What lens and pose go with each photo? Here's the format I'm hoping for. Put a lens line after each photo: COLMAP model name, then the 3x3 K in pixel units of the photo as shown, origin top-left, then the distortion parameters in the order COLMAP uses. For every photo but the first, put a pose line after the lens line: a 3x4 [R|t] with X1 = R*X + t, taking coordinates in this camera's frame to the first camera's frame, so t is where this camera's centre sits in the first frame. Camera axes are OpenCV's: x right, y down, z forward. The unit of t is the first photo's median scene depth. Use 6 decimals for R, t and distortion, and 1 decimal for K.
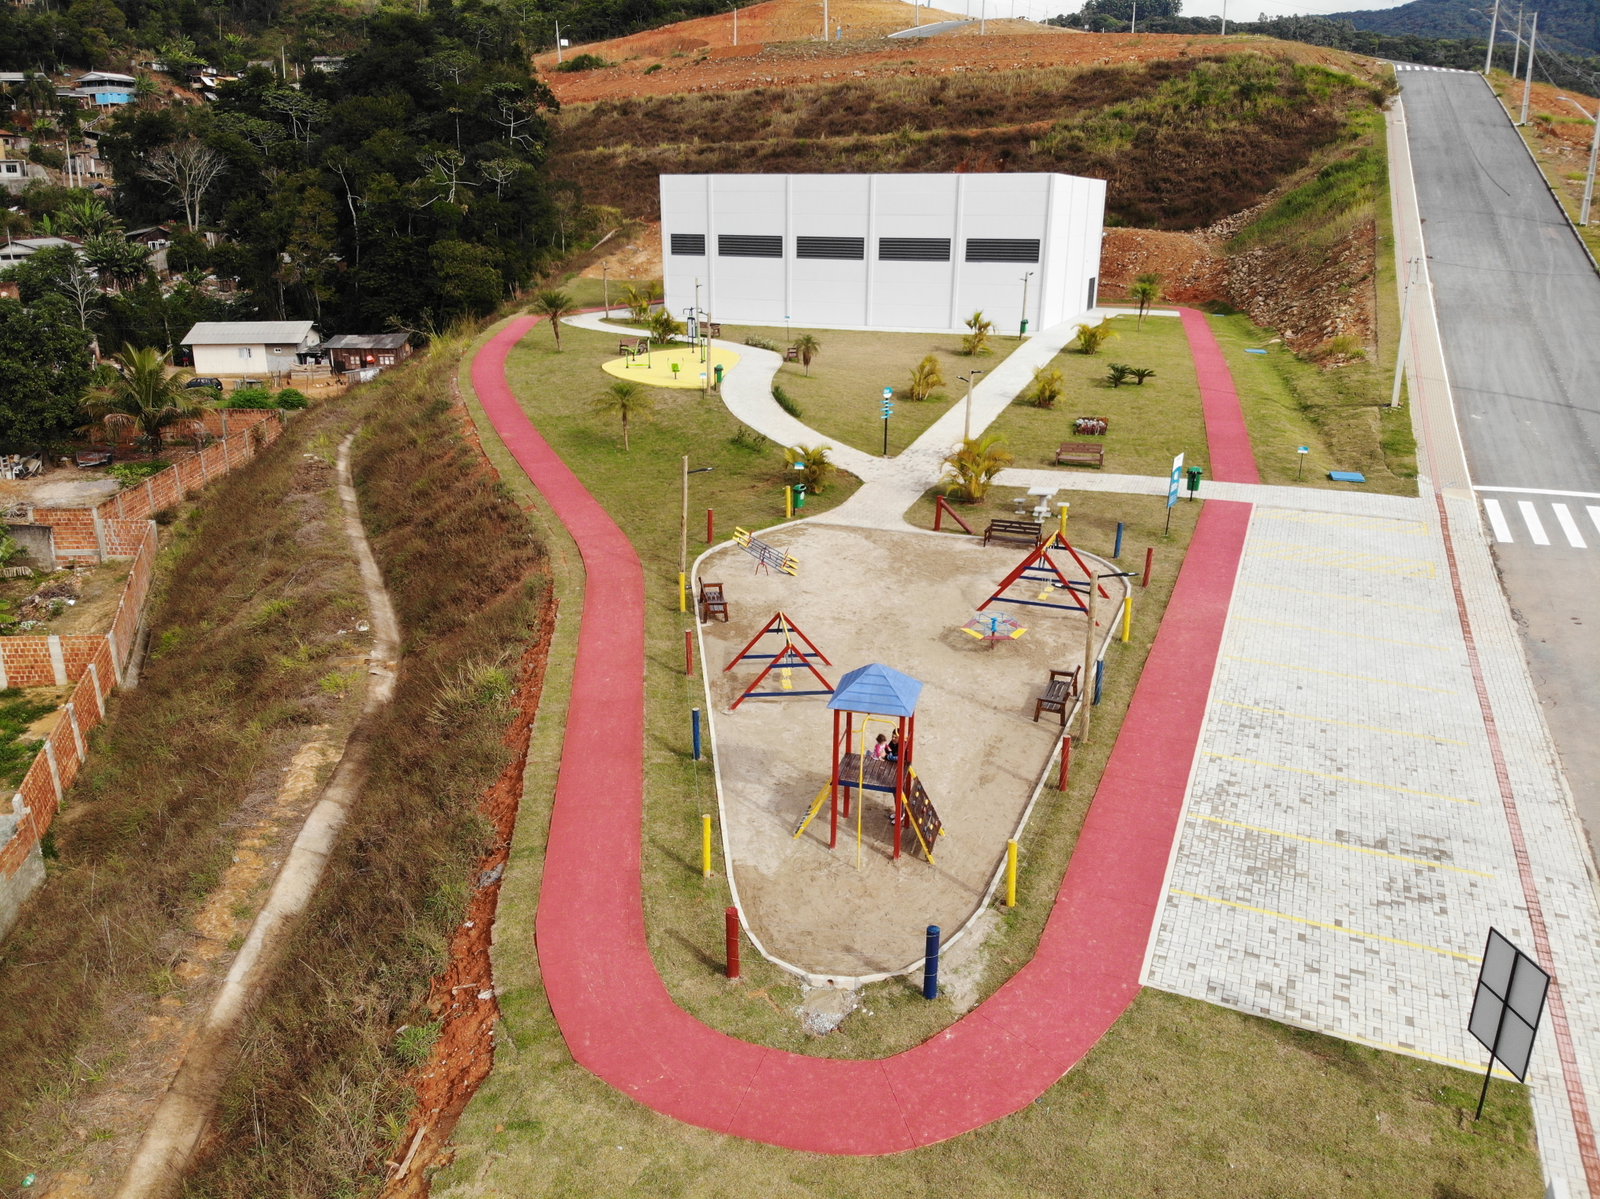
lens RADIAL K [[1136.7, 0, 793.6], [0, 1136.7, 566.4], [0, 0, 1]] dist [0.070967, -0.180583]
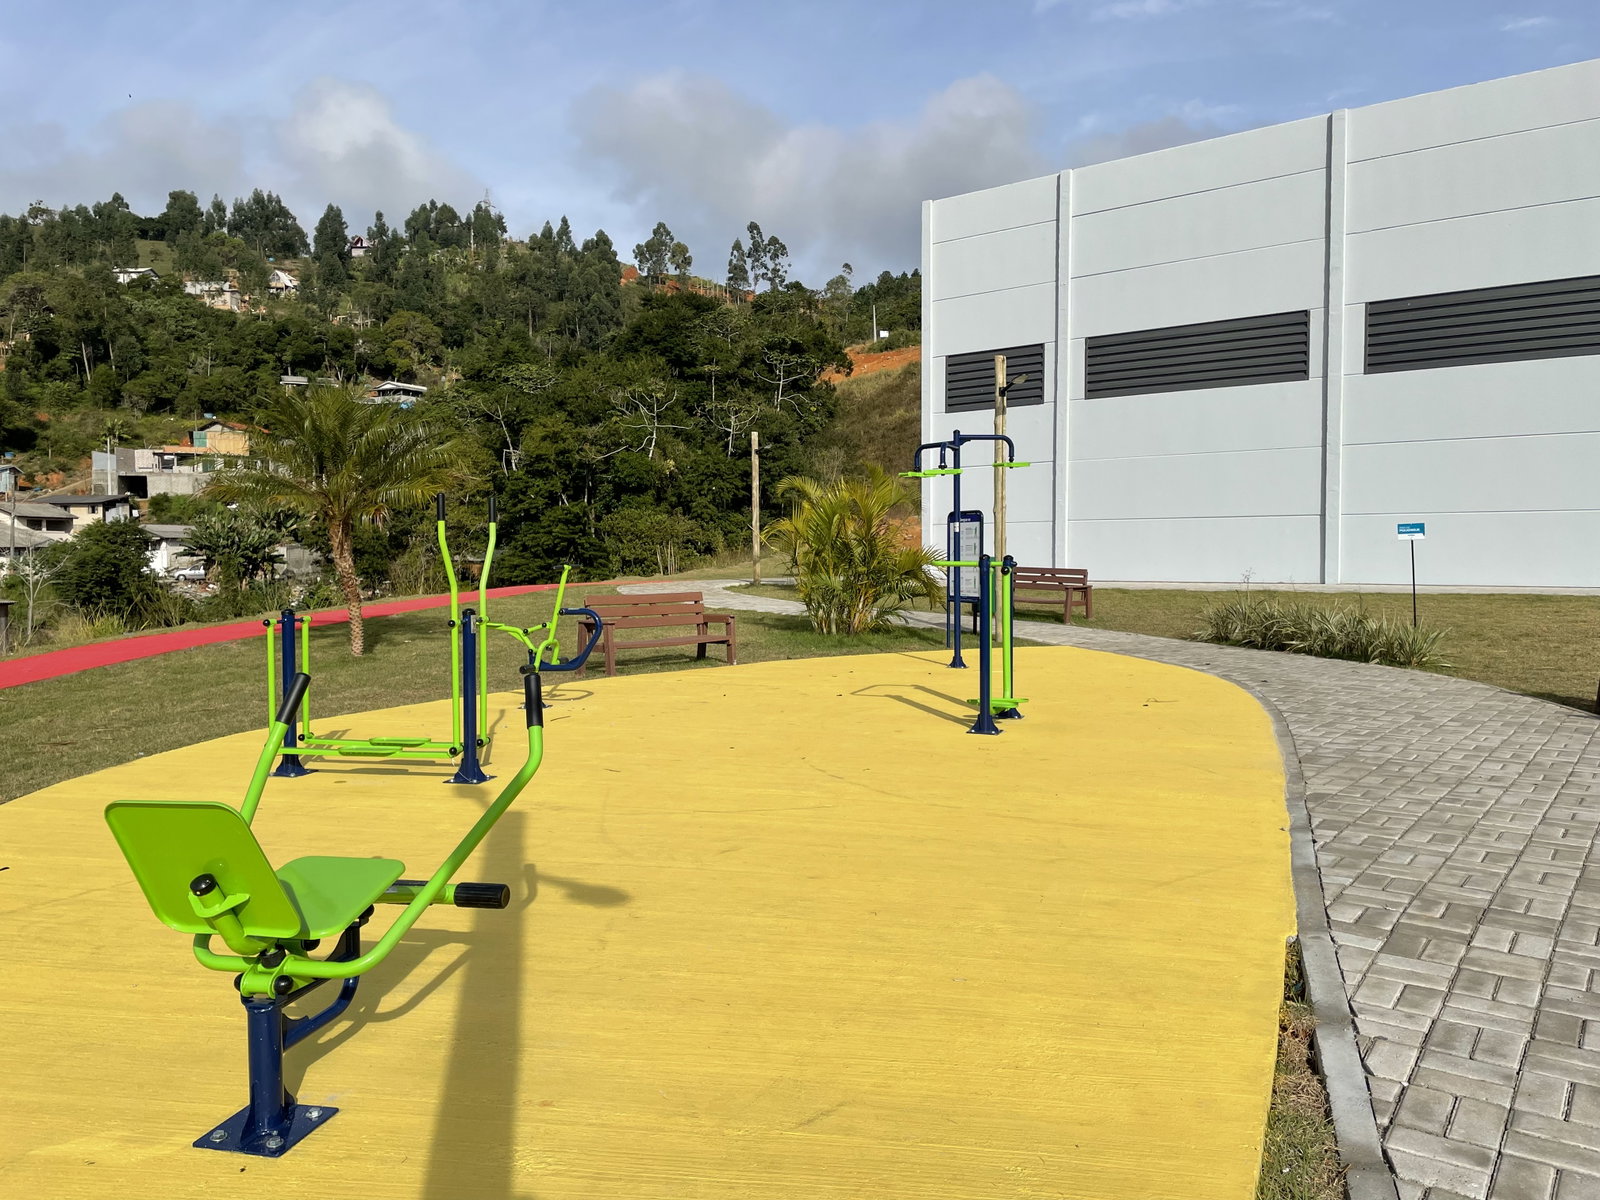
lens RADIAL K [[1189.0, 0, 798.5], [0, 1189.0, 587.8], [0, 0, 1]] dist [0.092263, -0.114079]
pose [[0.961225, -0.002713, -0.275750, -0.032779], [-0.071658, 0.963145, -0.259263, -0.080256], [0.266291, 0.268970, 0.925605, 0.436447]]
